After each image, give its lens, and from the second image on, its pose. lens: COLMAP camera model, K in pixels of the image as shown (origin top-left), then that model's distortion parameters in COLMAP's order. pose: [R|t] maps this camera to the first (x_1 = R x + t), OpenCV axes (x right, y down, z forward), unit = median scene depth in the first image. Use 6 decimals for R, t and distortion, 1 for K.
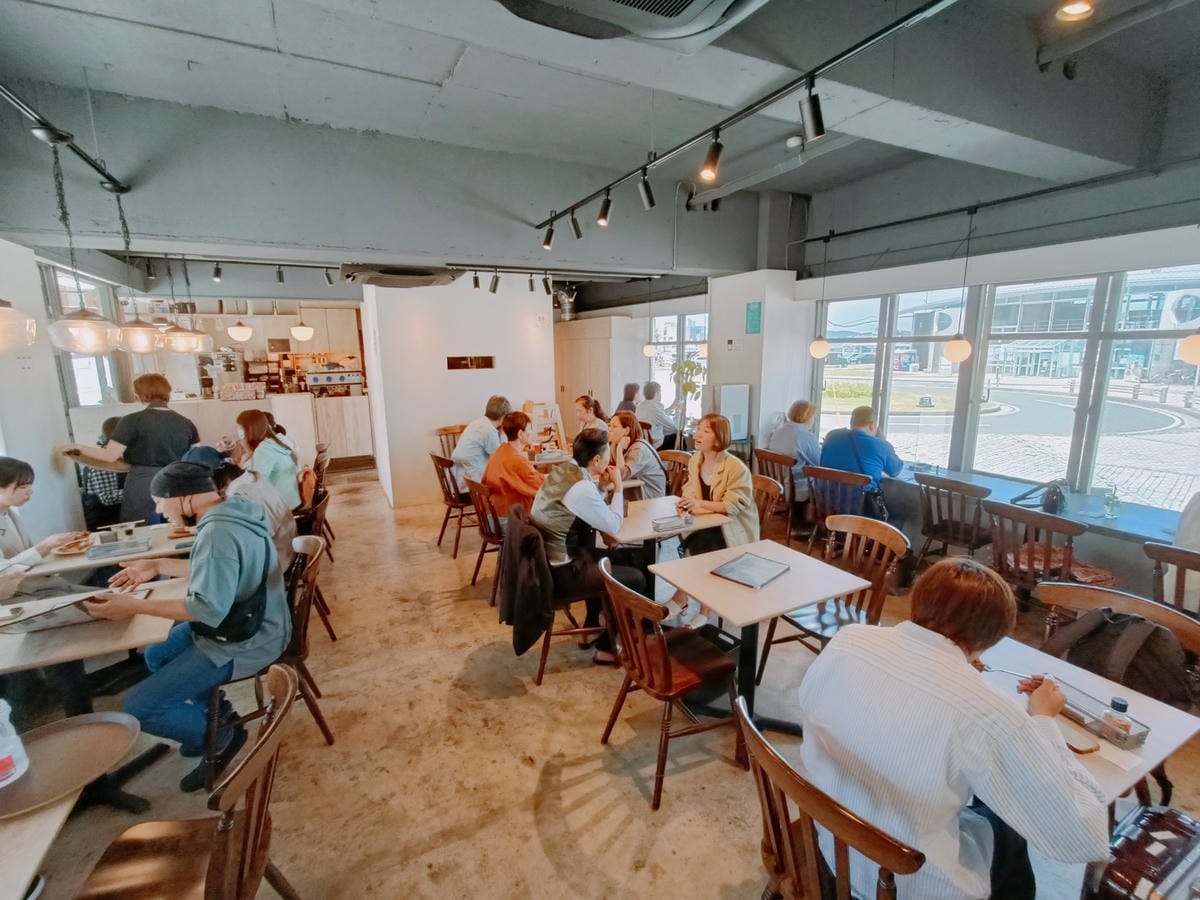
lens RADIAL K [[538.7, 0, 598.8], [0, 538.7, 445.0], [0, 0, 1]] dist [-0.003326, 0.002442]
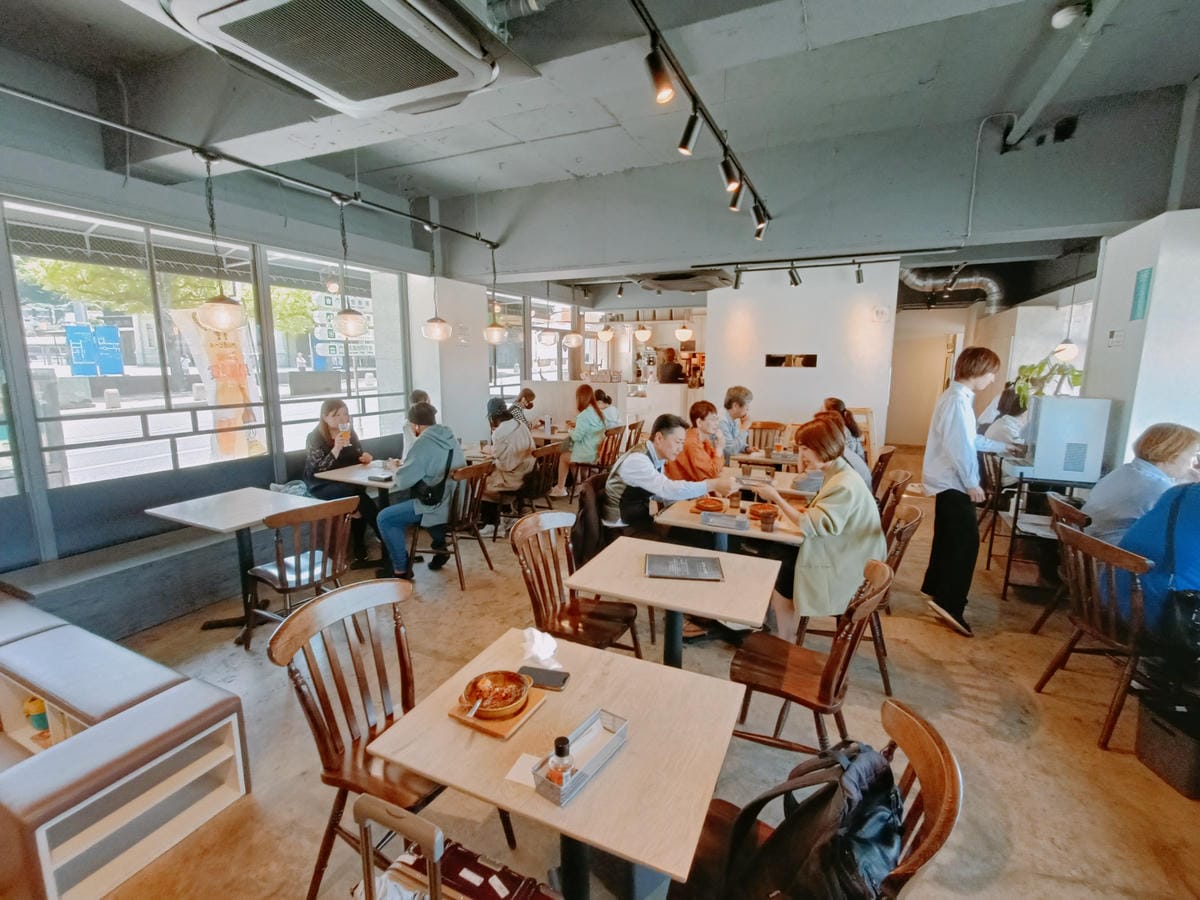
lens RADIAL K [[538.7, 0, 598.0], [0, 538.7, 447.3], [0, 0, 1]] dist [-0.003326, 0.002442]
pose [[0.616465, 0.143968, -0.774109, 0.244503], [-0.151282, 0.986482, 0.062991, -0.002411], [0.772713, 0.078277, 0.629911, 0.079043]]
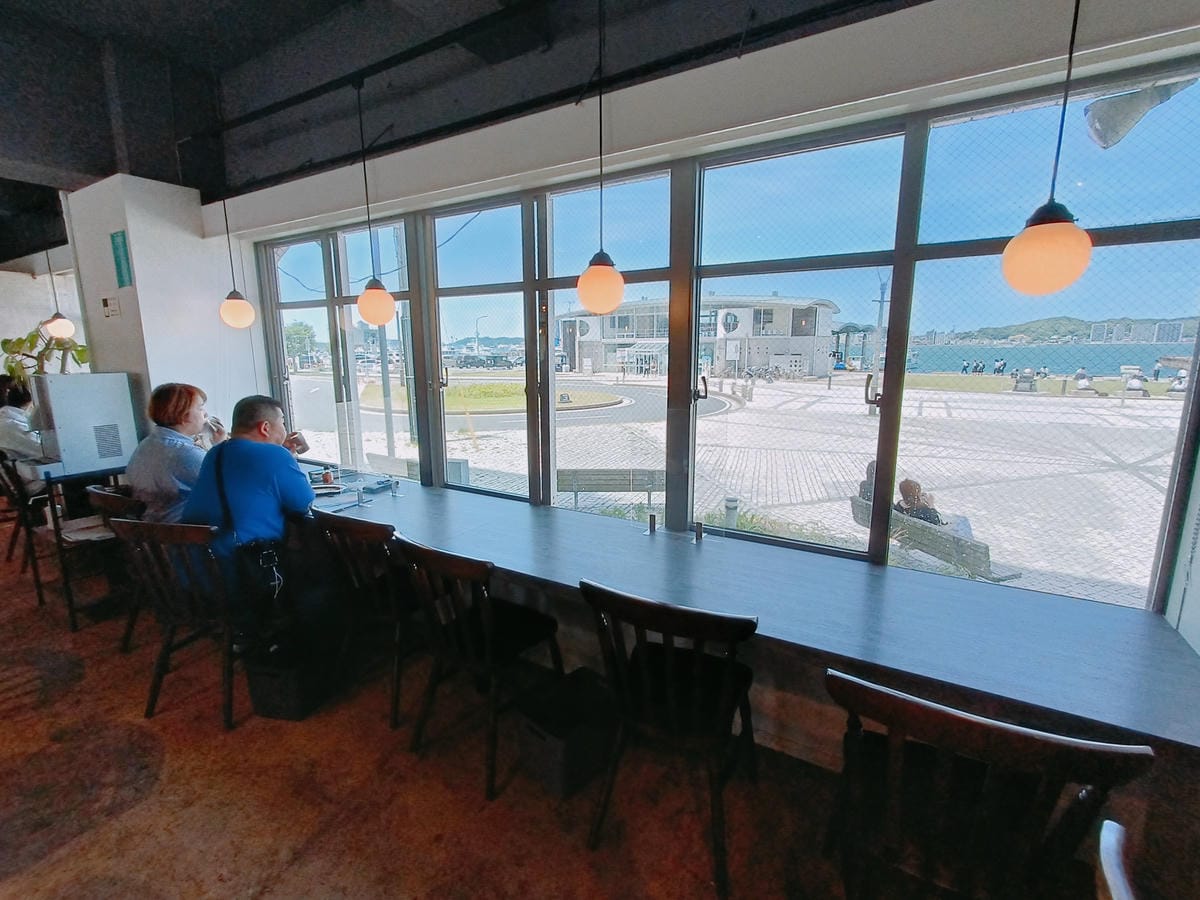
lens RADIAL K [[538.7, 0, 597.4], [0, 538.7, 445.6], [0, 0, 1]] dist [-0.003326, 0.002442]
pose [[0.842151, -0.085821, 0.532368, 0.236424], [0.088876, 0.995843, 0.019942, 0.000723], [-0.531867, 0.030521, 0.846278, 0.139148]]
